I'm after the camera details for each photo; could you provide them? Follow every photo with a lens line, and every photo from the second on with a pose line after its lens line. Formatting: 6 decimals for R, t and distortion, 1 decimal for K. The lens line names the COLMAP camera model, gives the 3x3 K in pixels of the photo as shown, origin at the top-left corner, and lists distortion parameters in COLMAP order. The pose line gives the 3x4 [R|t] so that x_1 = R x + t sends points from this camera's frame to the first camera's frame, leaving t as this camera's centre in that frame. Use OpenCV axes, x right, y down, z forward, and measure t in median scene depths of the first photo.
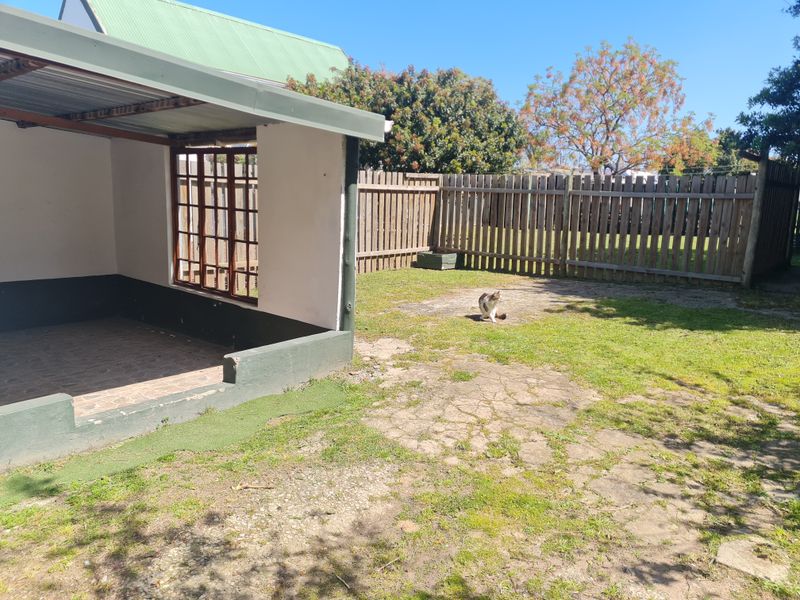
lens RADIAL K [[597.6, 0, 395.7], [0, 597.6, 296.6], [0, 0, 1]] dist [0.069850, -0.039289]
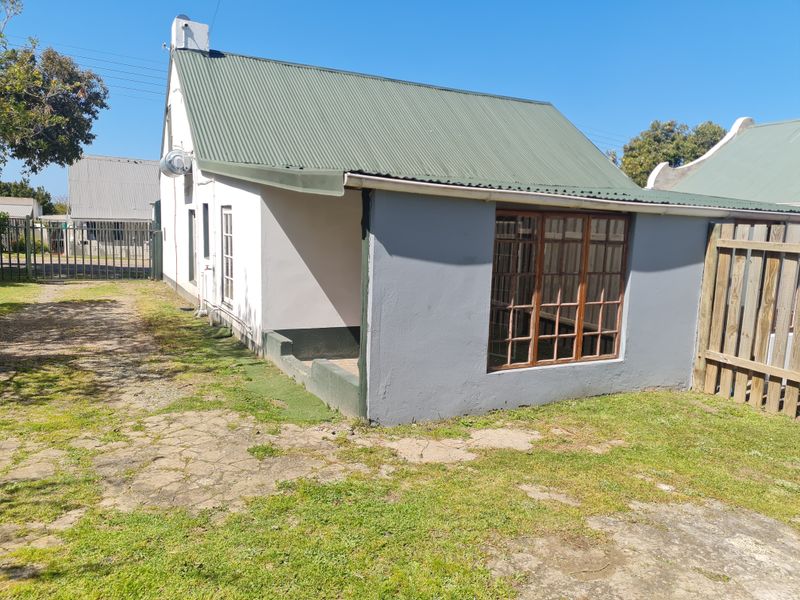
lens RADIAL K [[597.6, 0, 396.2], [0, 597.6, 302.2], [0, 0, 1]] dist [0.069850, -0.039289]
pose [[-0.378602, 0.073054, -0.922672, 1.040448], [-0.194022, 0.968467, 0.156294, -0.310418], [0.904995, 0.238192, -0.352490, 1.816420]]
